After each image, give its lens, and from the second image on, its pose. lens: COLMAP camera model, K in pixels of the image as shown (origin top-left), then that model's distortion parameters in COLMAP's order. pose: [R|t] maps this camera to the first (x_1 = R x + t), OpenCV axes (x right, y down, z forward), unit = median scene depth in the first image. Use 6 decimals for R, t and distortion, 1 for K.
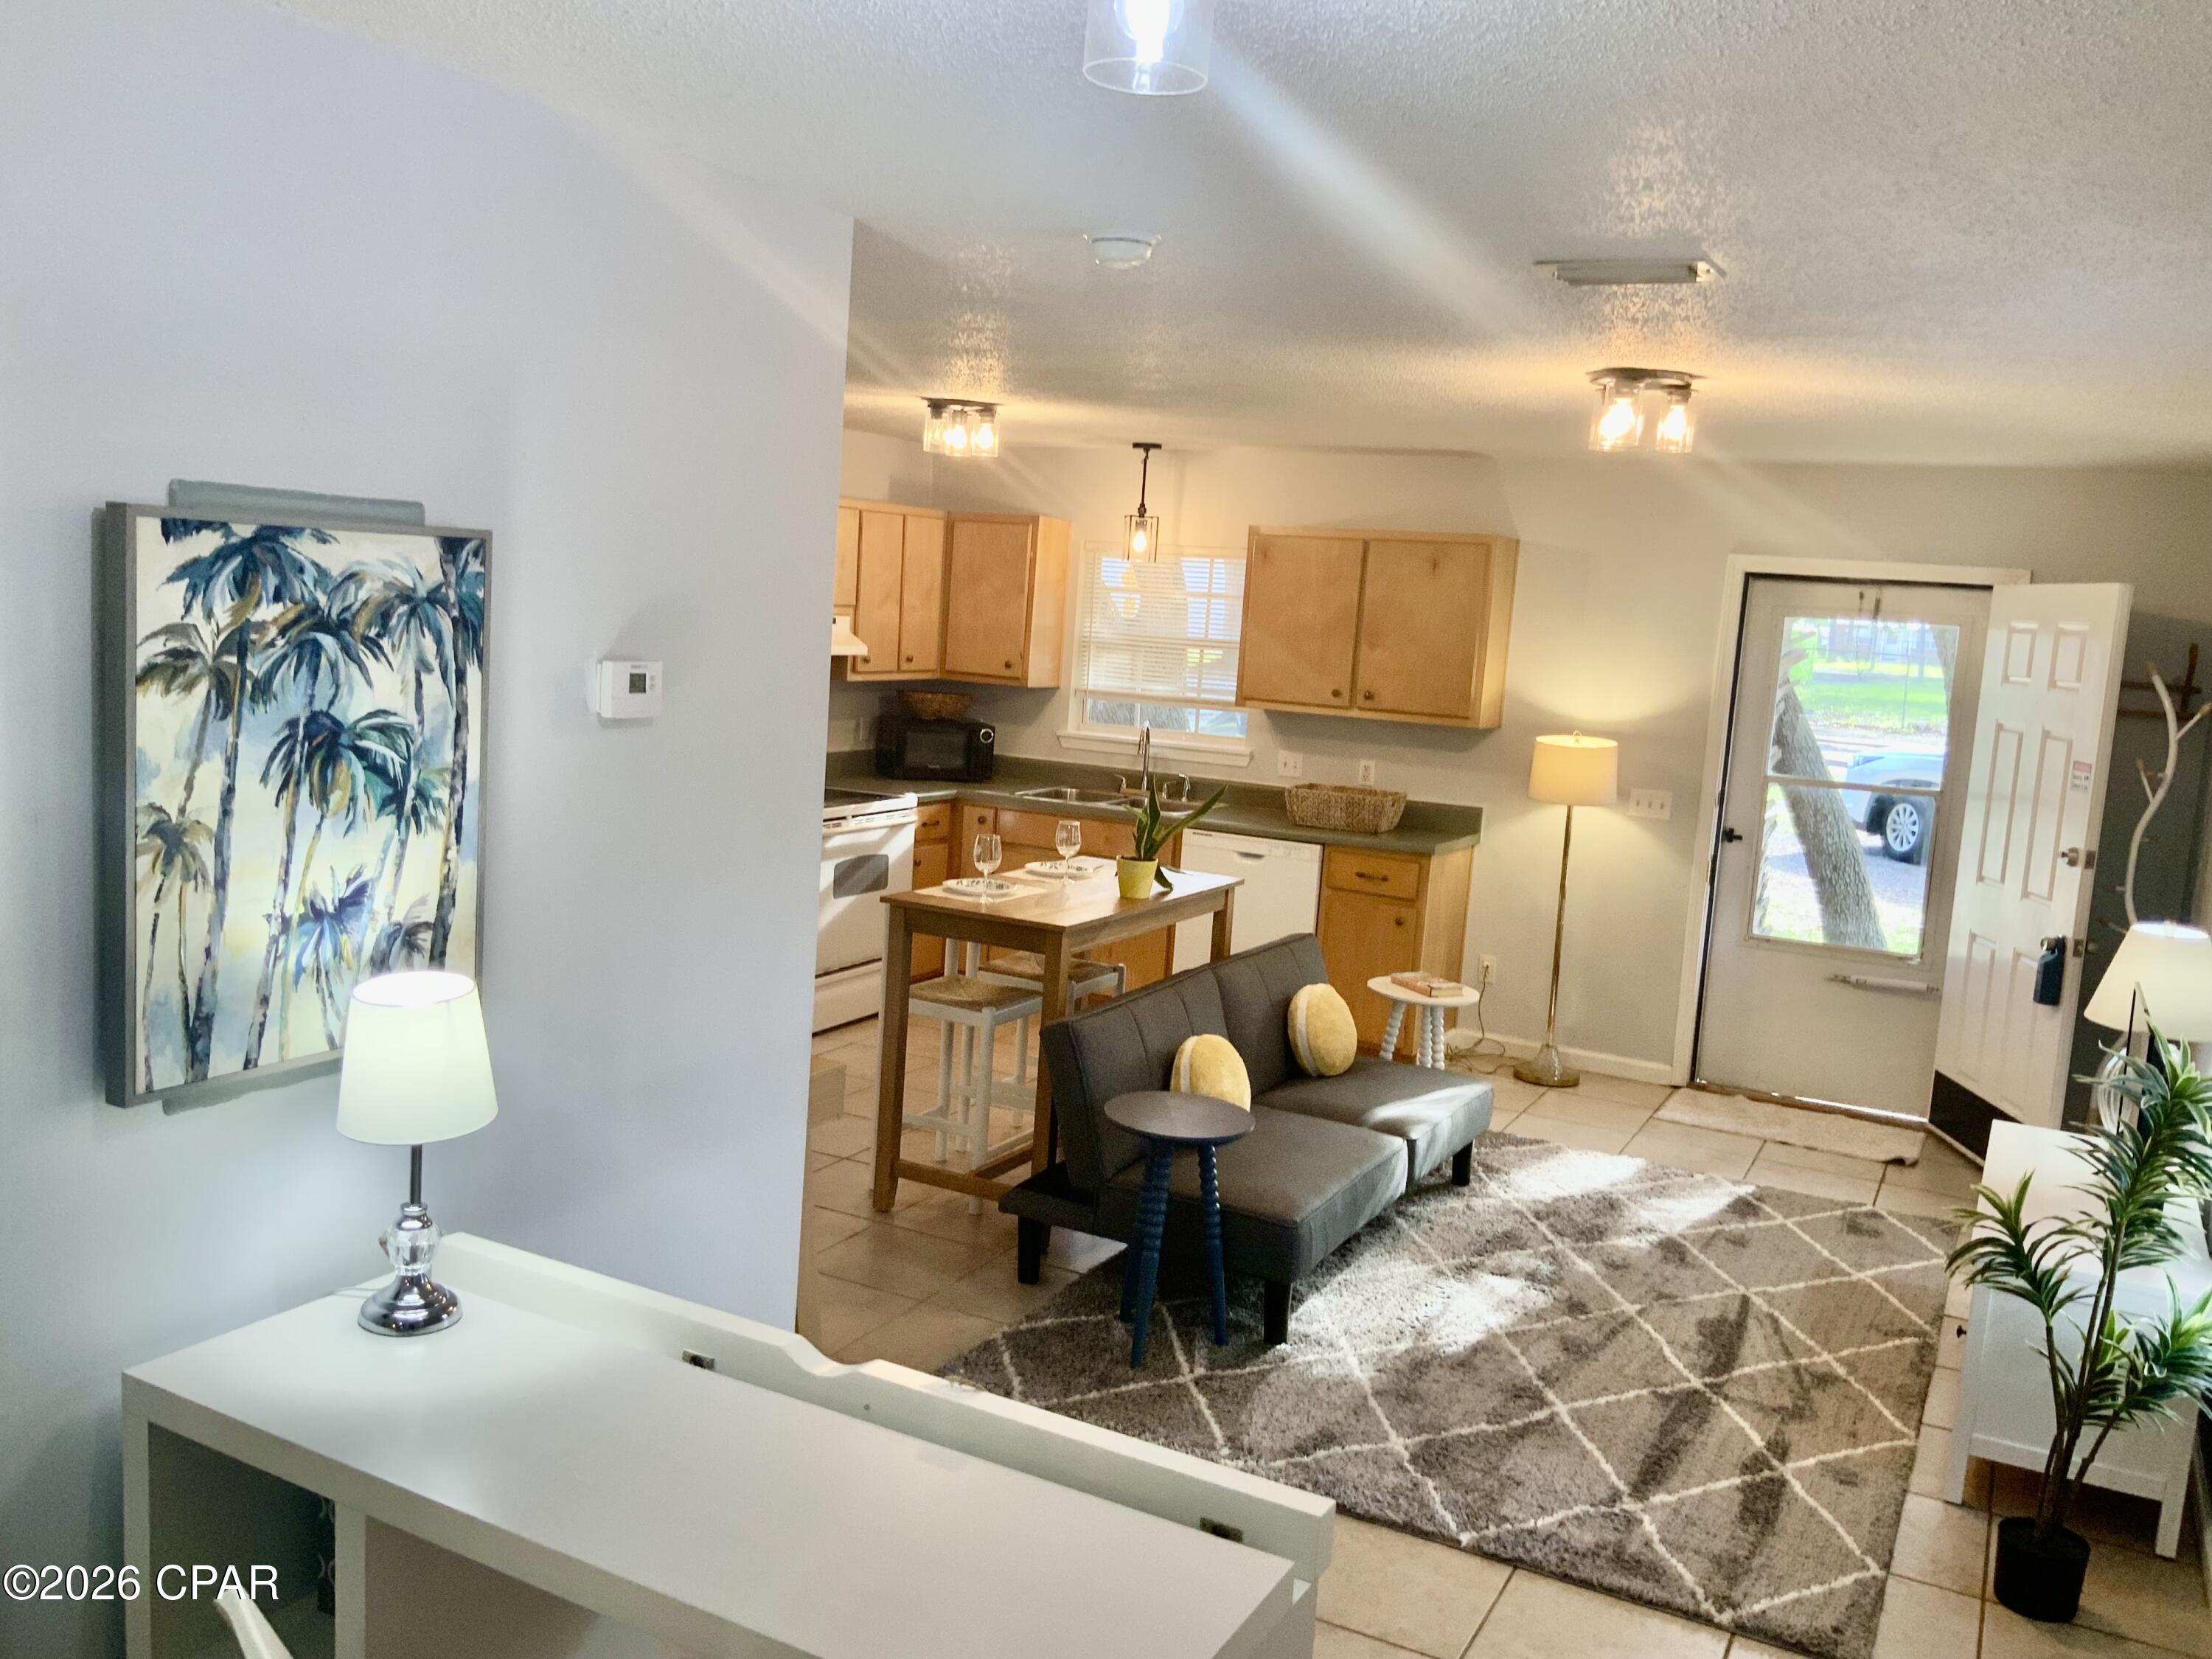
lens RADIAL K [[1822.1, 0, 1106.0], [0, 1822.1, 829.5], [0, 0, 1]] dist [0.005450, -0.001188]
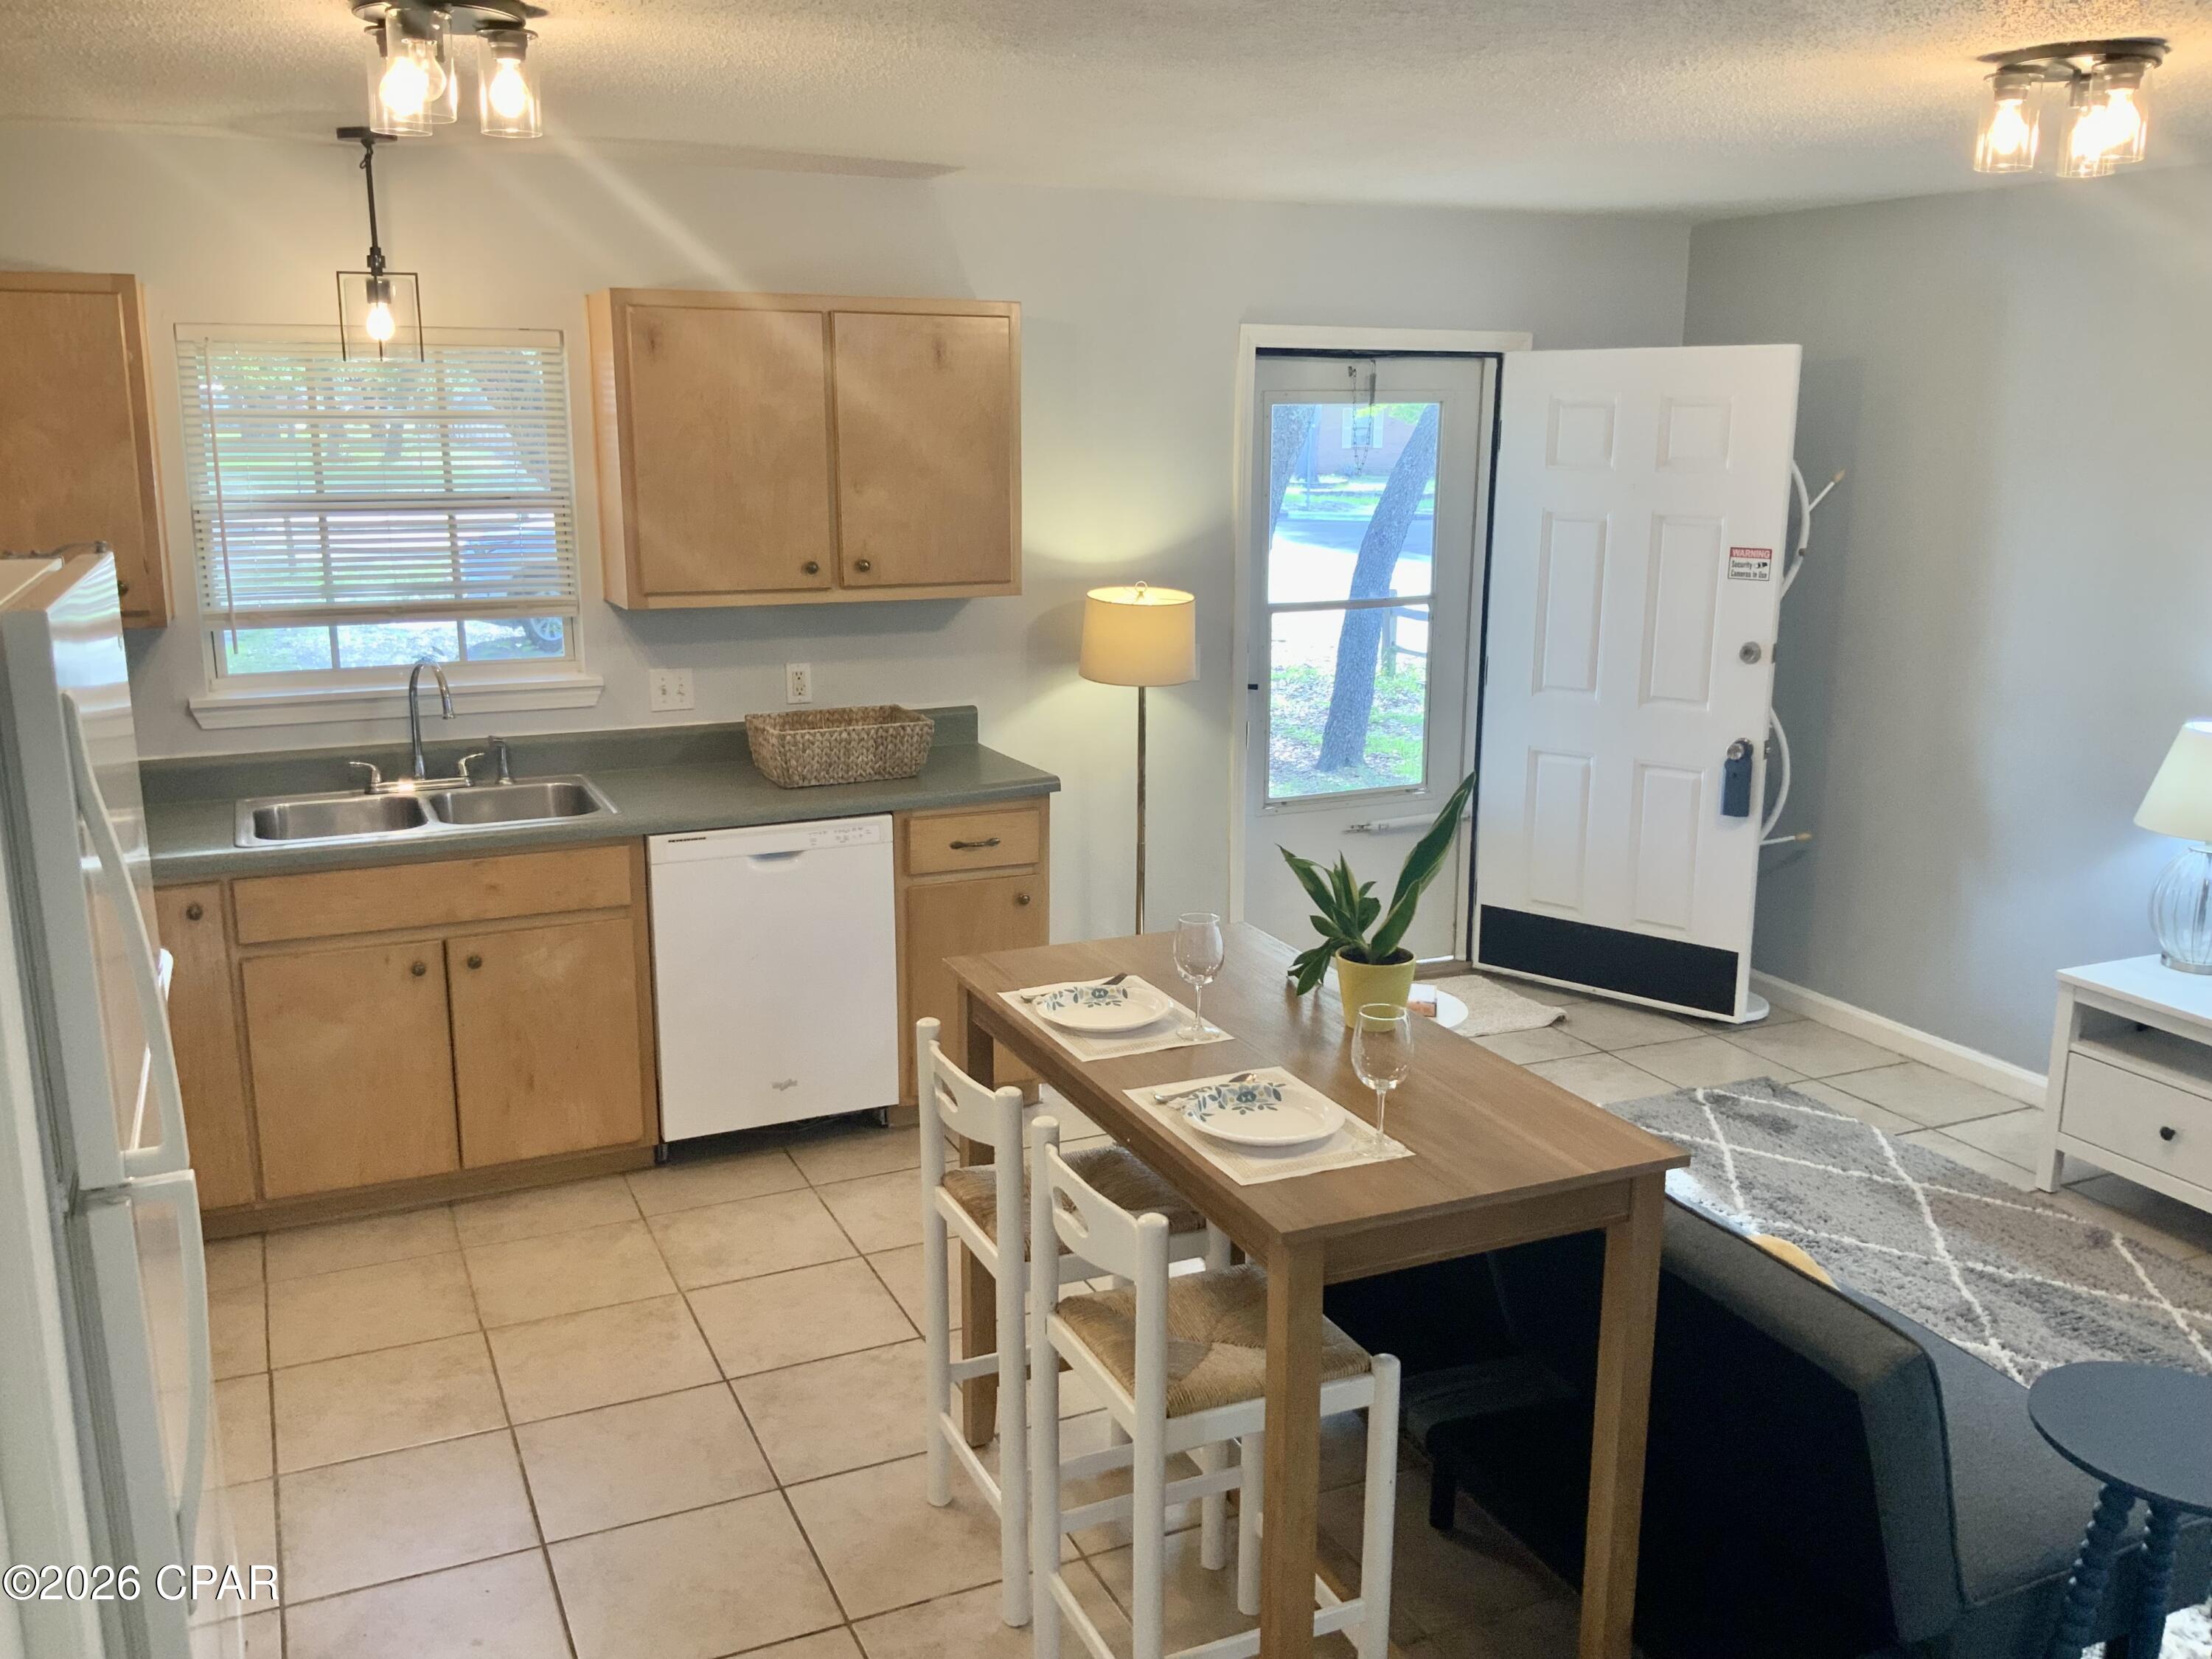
lens RADIAL K [[1822.1, 0, 1106.0], [0, 1822.1, 829.5], [0, 0, 1]] dist [0.005450, -0.001188]
pose [[0.607748, -0.236490, 0.758100, -0.321375], [0.131782, 0.971427, 0.197392, -0.103217], [-0.783120, -0.020061, 0.621547, 0.565923]]
